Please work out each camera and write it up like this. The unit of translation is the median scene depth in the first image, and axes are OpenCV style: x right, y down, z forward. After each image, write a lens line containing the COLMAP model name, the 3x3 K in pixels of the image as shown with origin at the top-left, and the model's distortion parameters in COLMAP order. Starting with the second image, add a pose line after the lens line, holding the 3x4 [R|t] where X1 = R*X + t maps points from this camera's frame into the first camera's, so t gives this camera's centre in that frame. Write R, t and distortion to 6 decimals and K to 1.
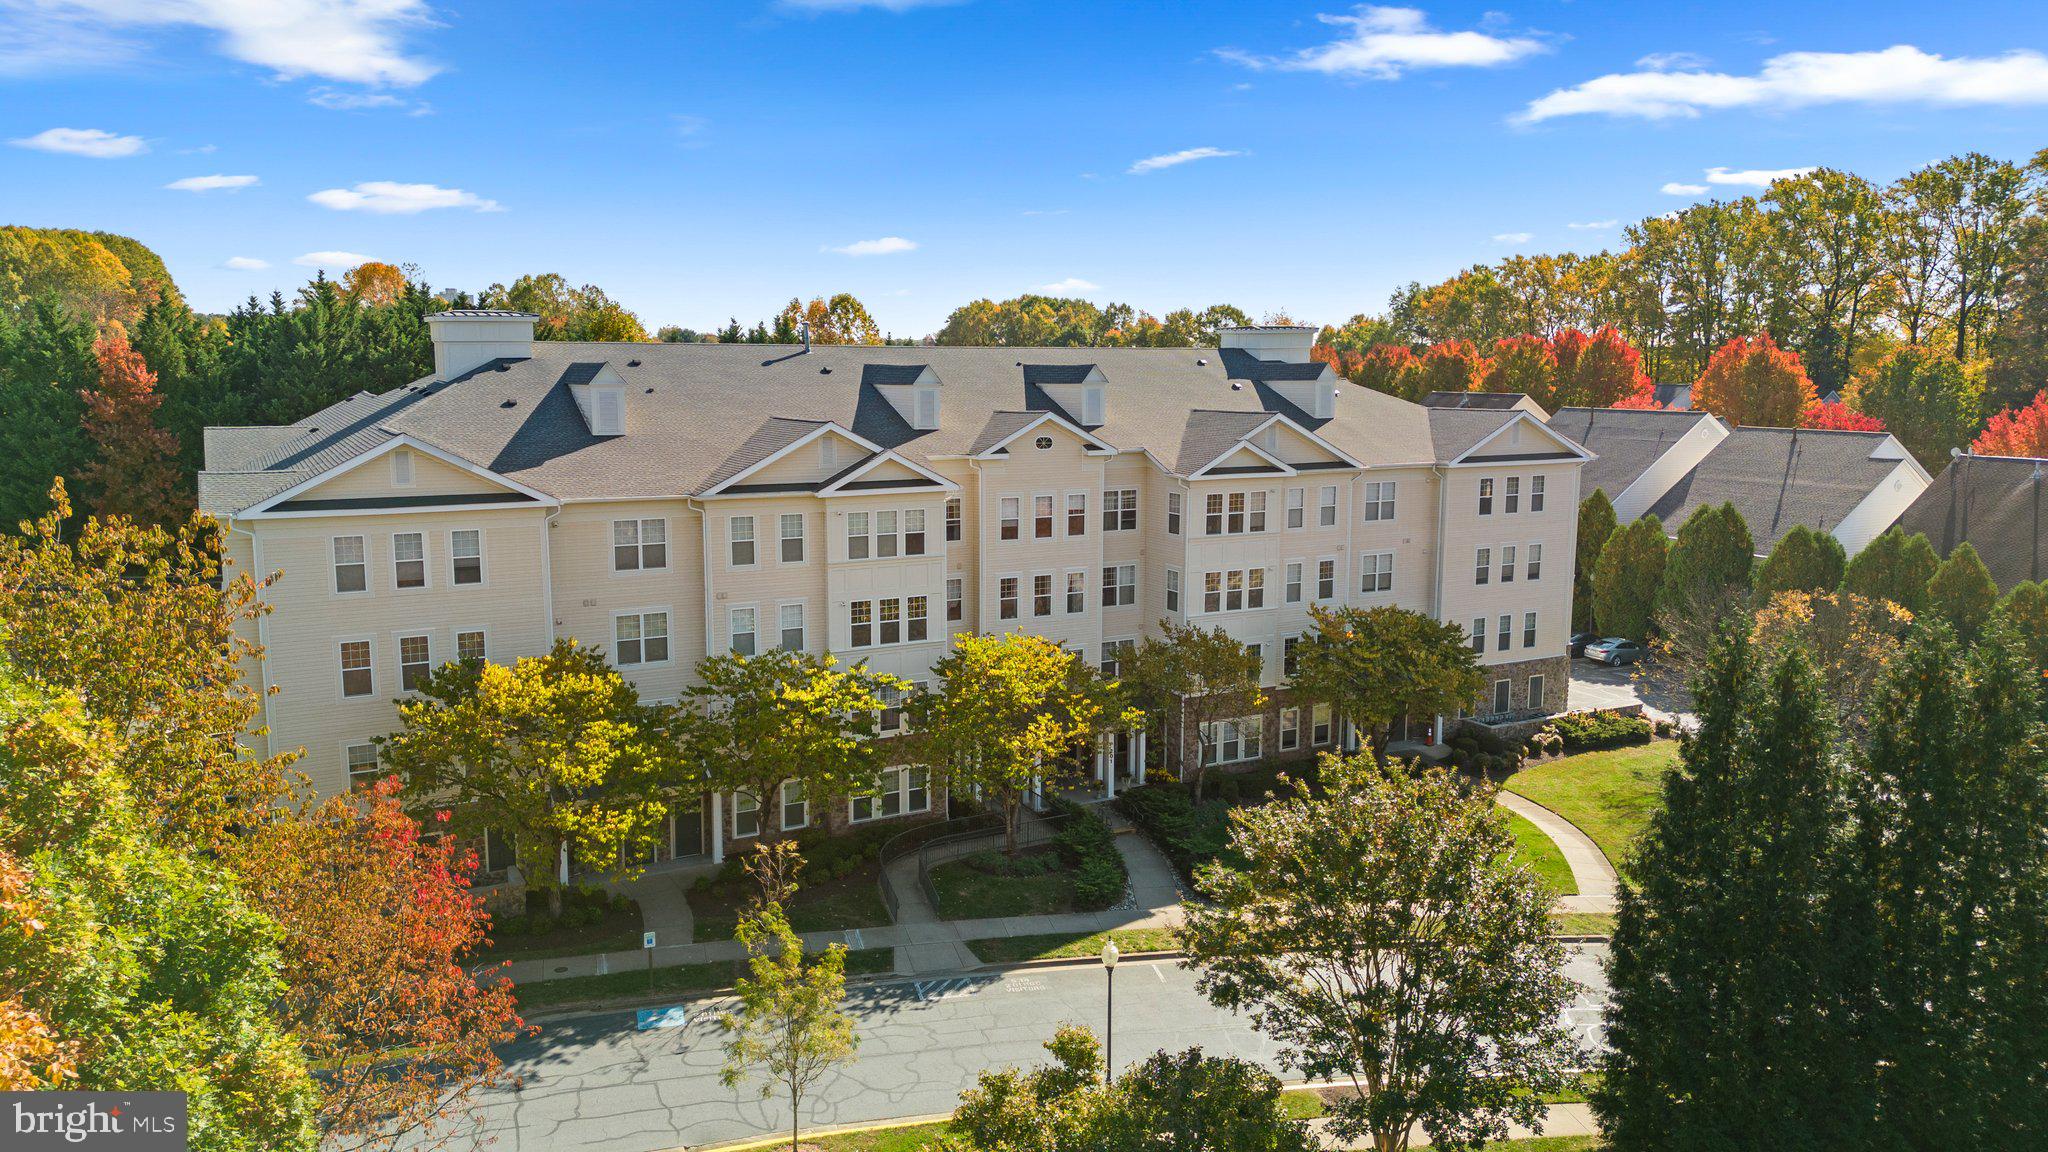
lens RADIAL K [[1437.3, 0, 1022.6], [0, 1437.3, 574.7], [0, 0, 1]] dist [0.019733, -0.007882]
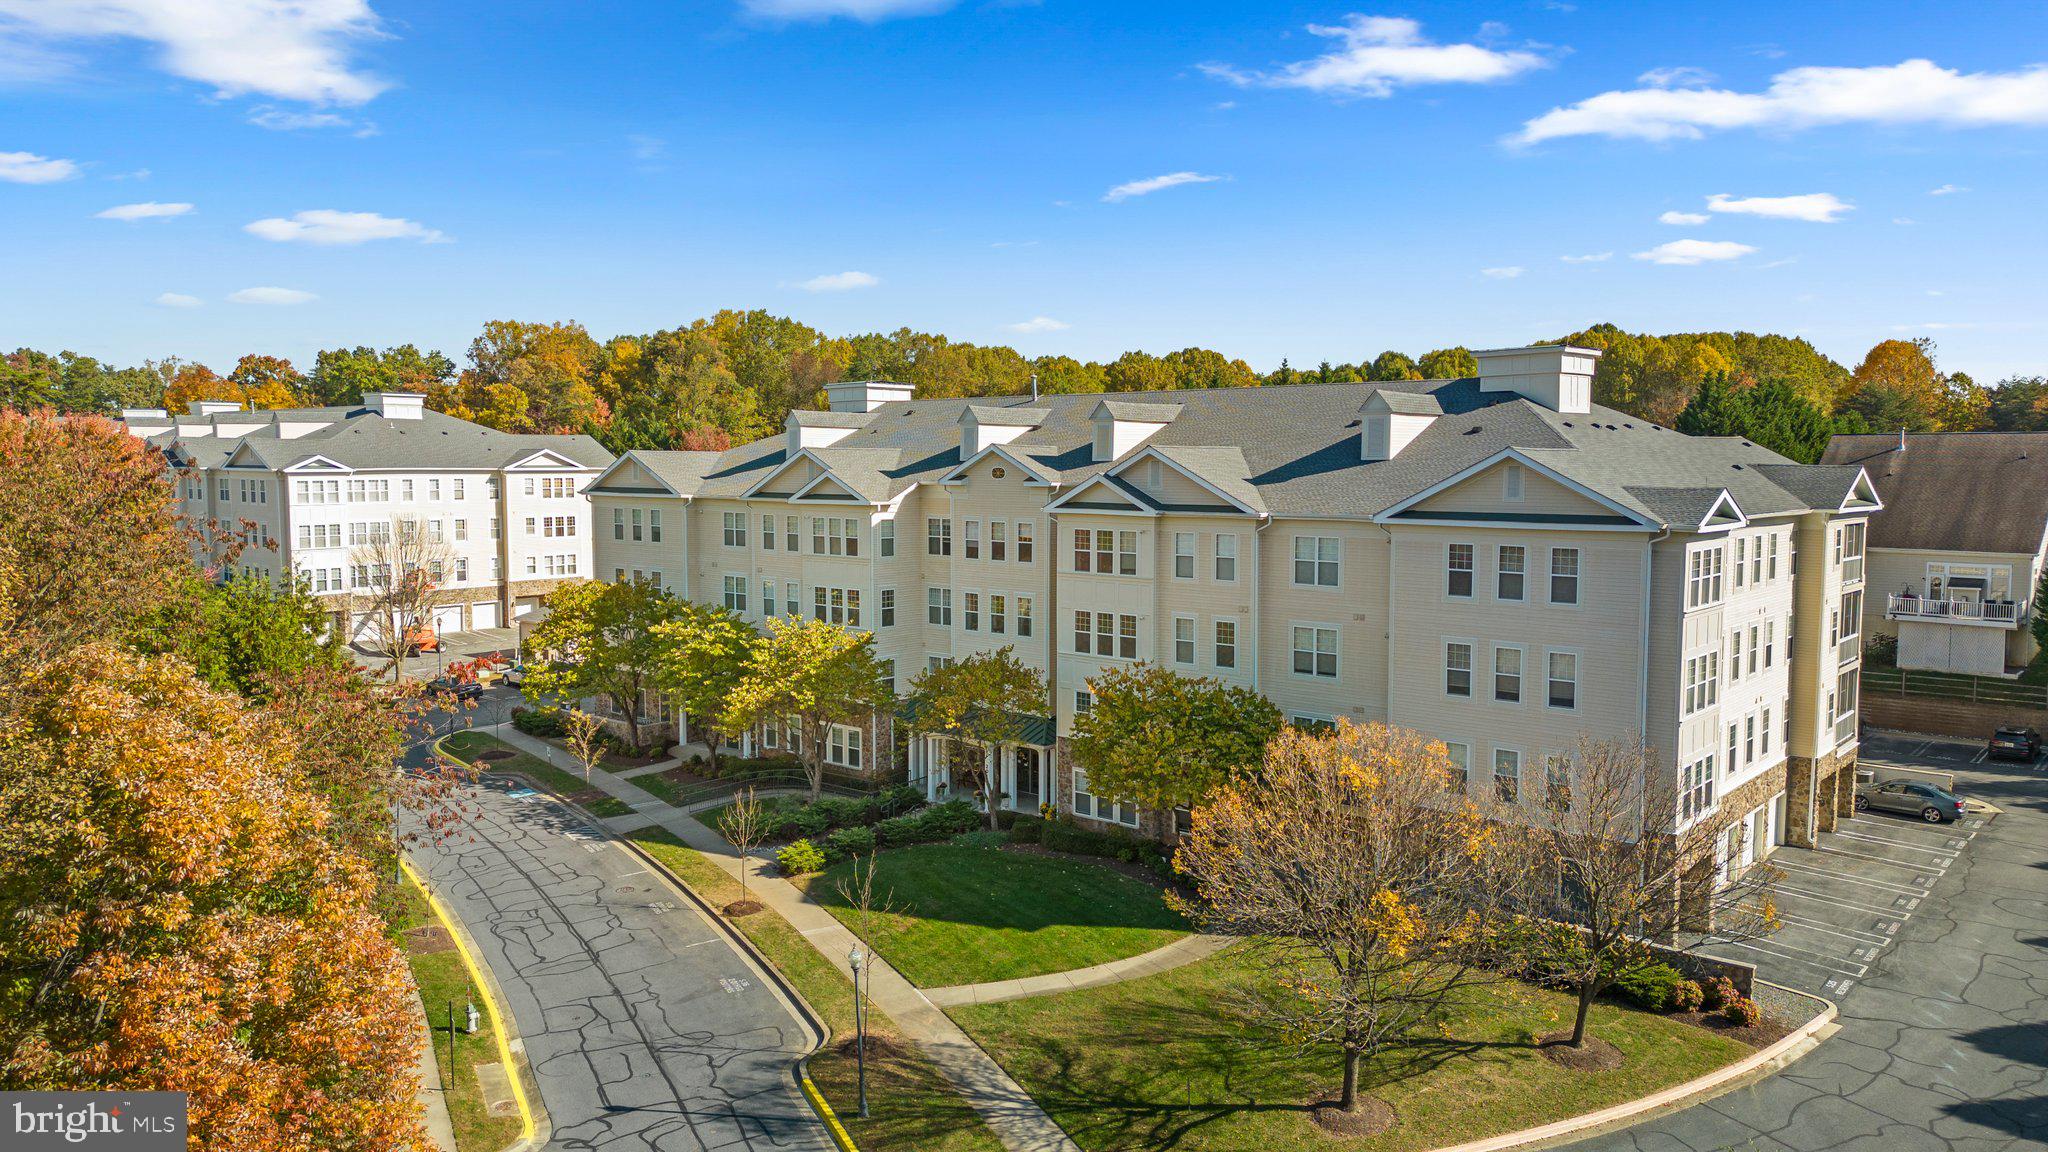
lens RADIAL K [[1437.3, 0, 1023.7], [0, 1437.3, 576.9], [0, 0, 1]] dist [0.019733, -0.007882]
pose [[0.351141, 0.077771, -0.933087, 1.011543], [-0.136651, 0.990131, 0.031100, -0.048719], [0.926297, 0.116586, 0.358303, 0.619181]]
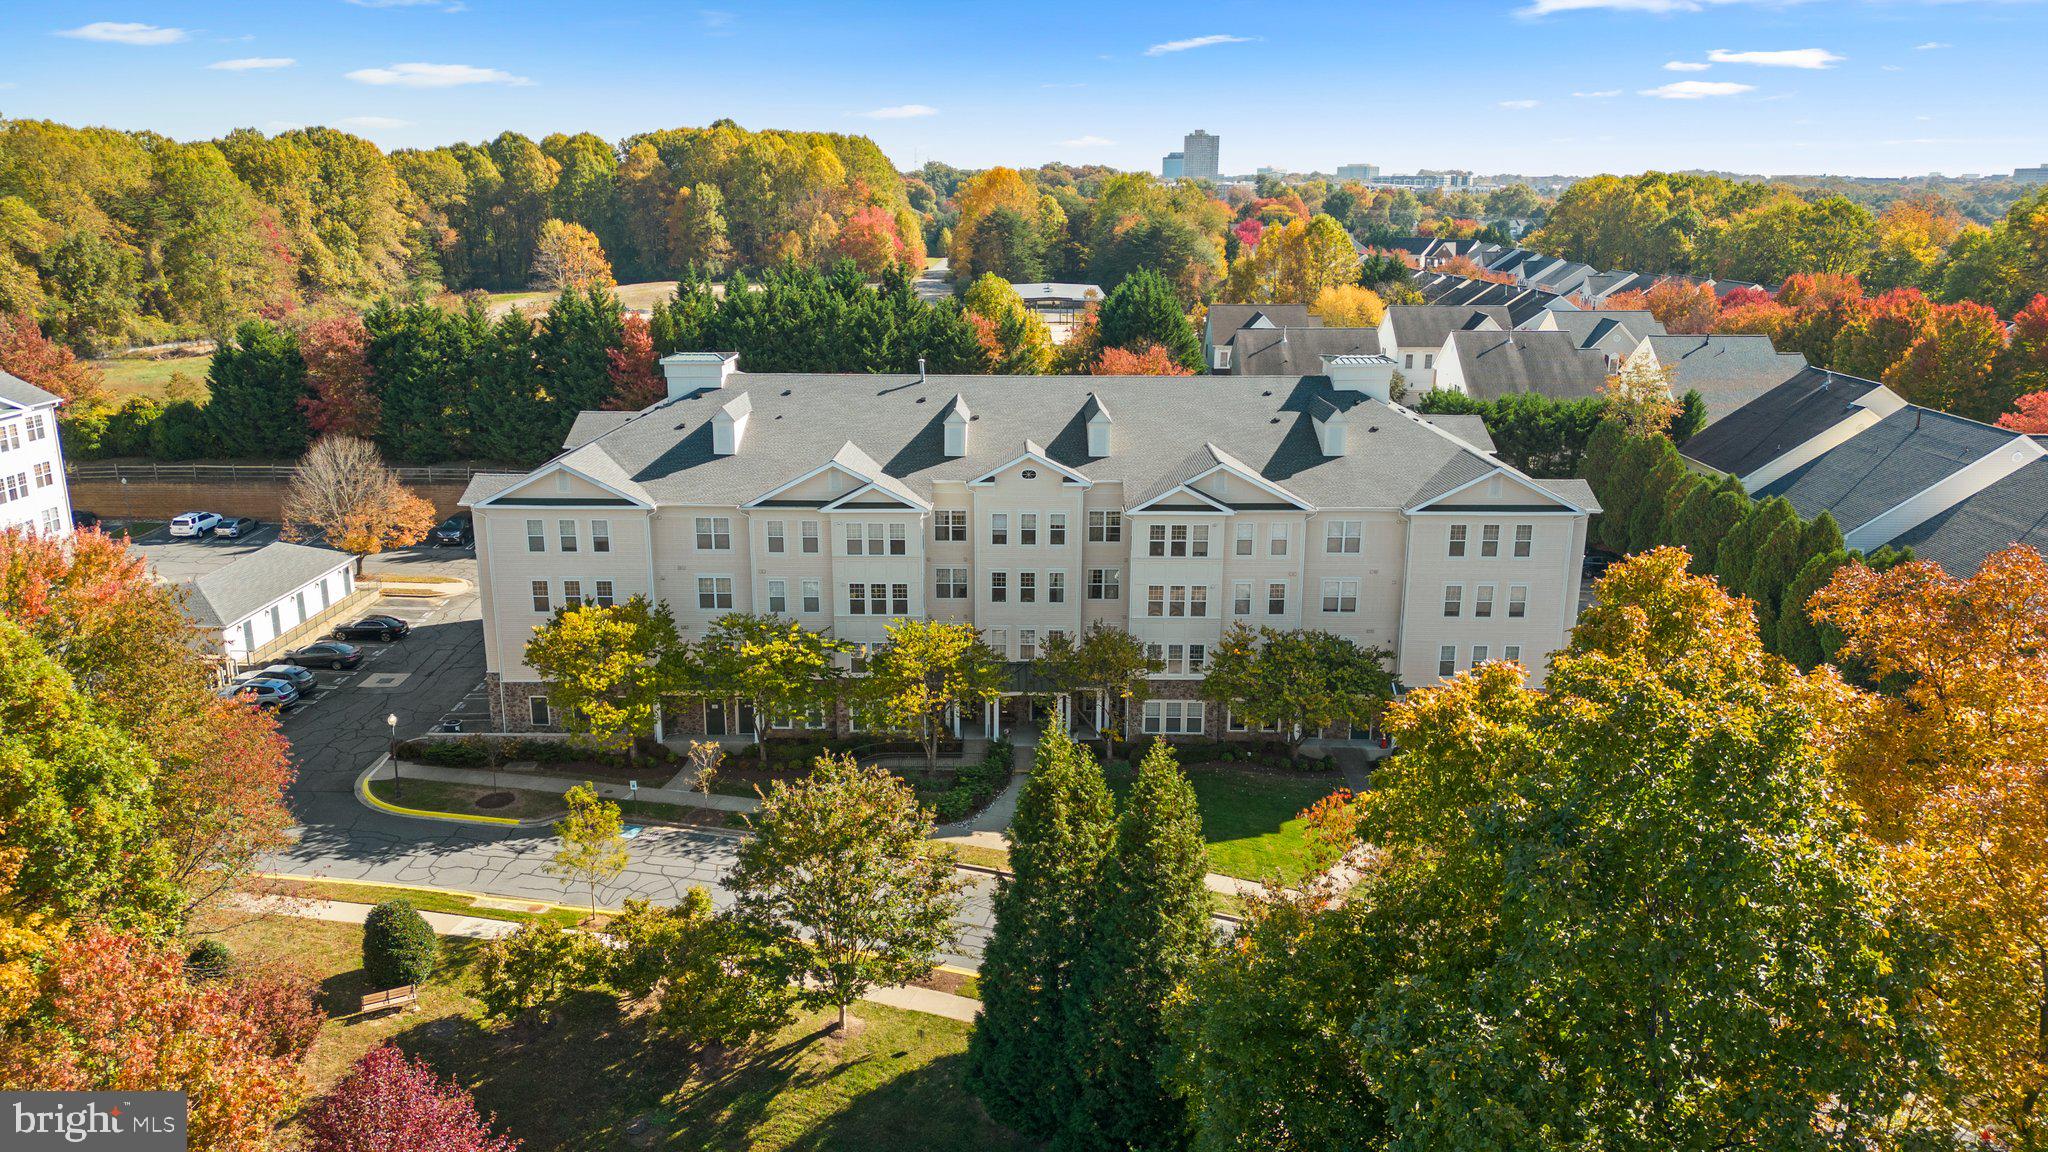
lens RADIAL K [[1437.3, 0, 1019.8], [0, 1437.3, 577.9], [0, 0, 1]] dist [0.019733, -0.007882]
pose [[0.874566, 0.126566, -0.468097, 0.618621], [-0.072941, 0.988689, 0.131046, -0.165091], [0.479389, -0.080465, 0.873906, -0.159643]]
